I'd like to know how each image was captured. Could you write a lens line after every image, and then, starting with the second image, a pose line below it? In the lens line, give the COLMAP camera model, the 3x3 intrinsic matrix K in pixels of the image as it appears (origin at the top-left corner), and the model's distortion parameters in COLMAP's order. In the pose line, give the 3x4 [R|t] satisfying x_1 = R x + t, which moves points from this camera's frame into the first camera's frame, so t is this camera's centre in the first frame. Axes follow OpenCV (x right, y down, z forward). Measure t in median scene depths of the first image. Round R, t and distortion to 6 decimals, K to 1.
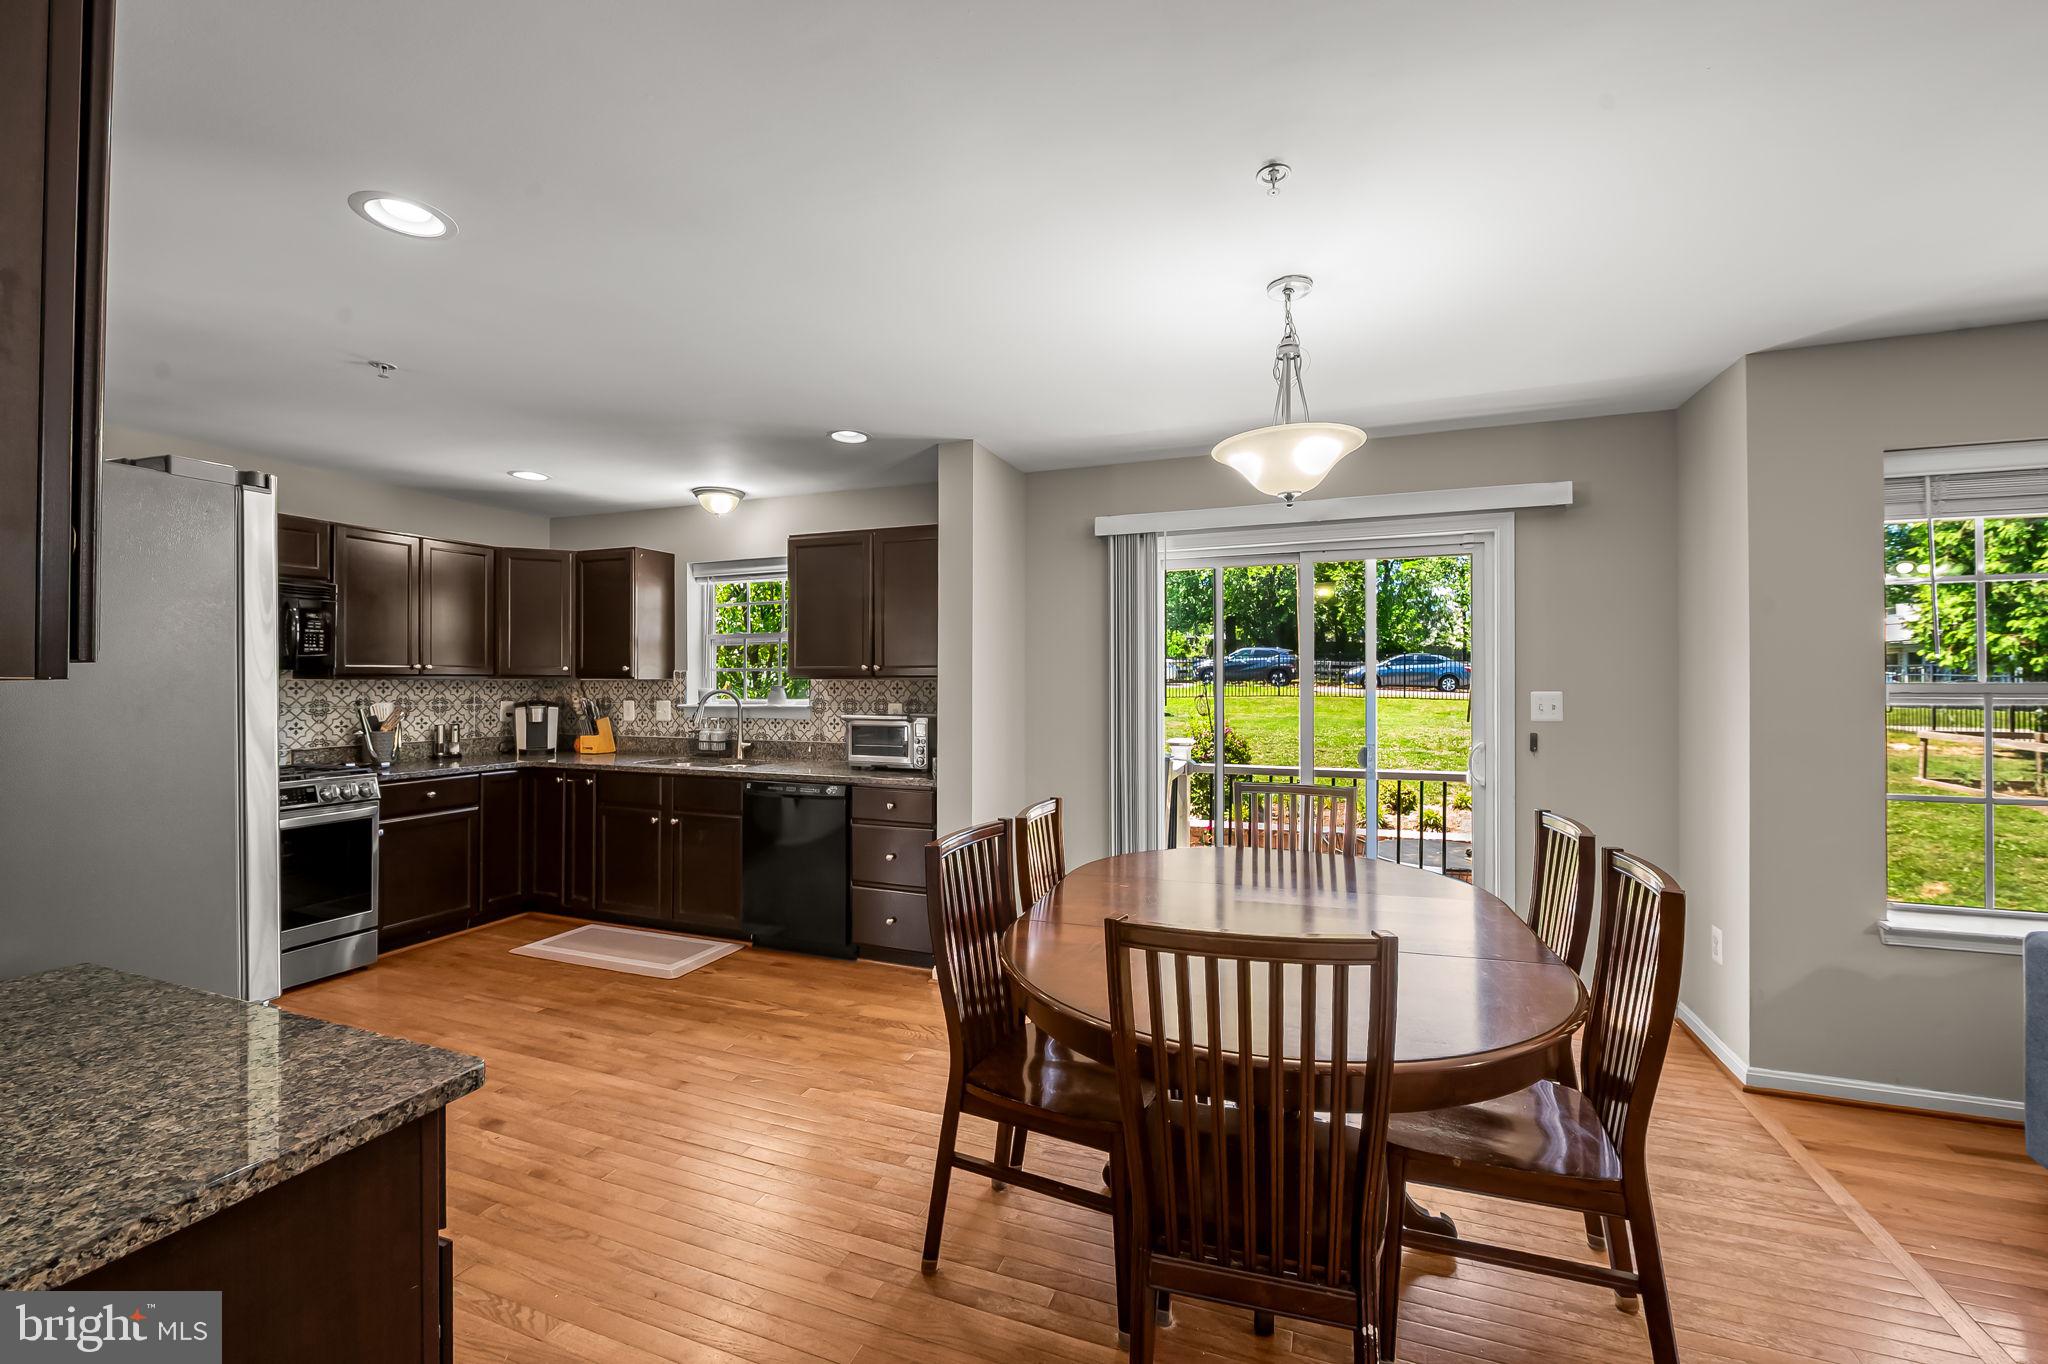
lens RADIAL K [[815.5, 0, 1021.6], [0, 815.5, 675.9], [0, 0, 1]] dist [-0.005358, -0.000887]
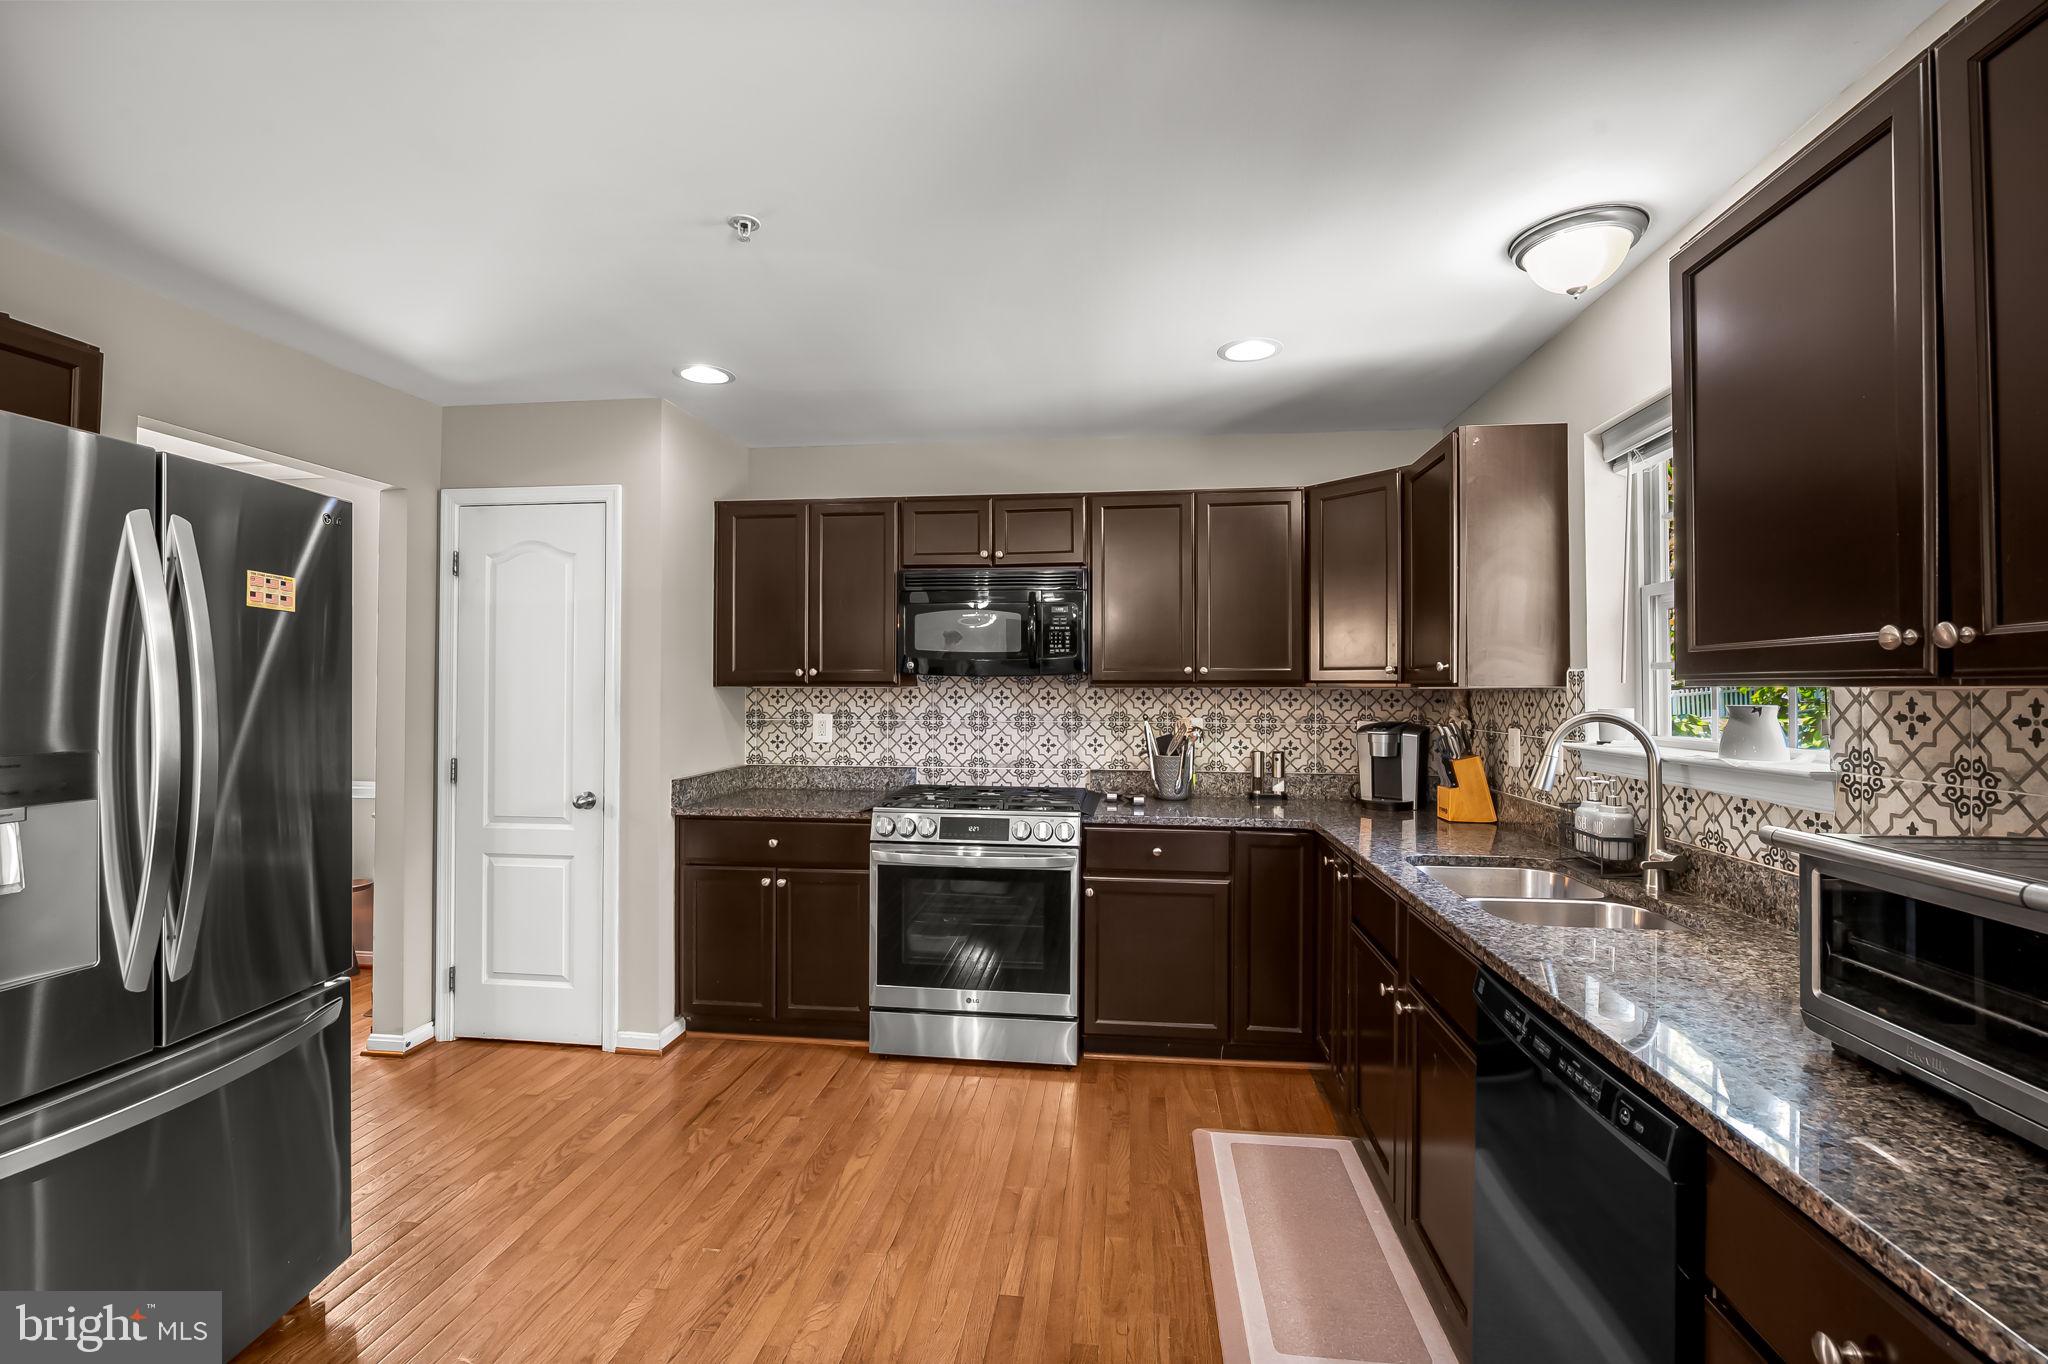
lens RADIAL K [[890.5, 0, 1030.9], [0, 890.5, 678.0], [0, 0, 1]] dist [-0.009272, -0.000989]
pose [[0.250261, -0.010607, -0.968120, -0.007725], [0.001874, 0.999943, -0.010471, 0.003840], [0.968177, 0.000806, 0.250267, 0.653179]]
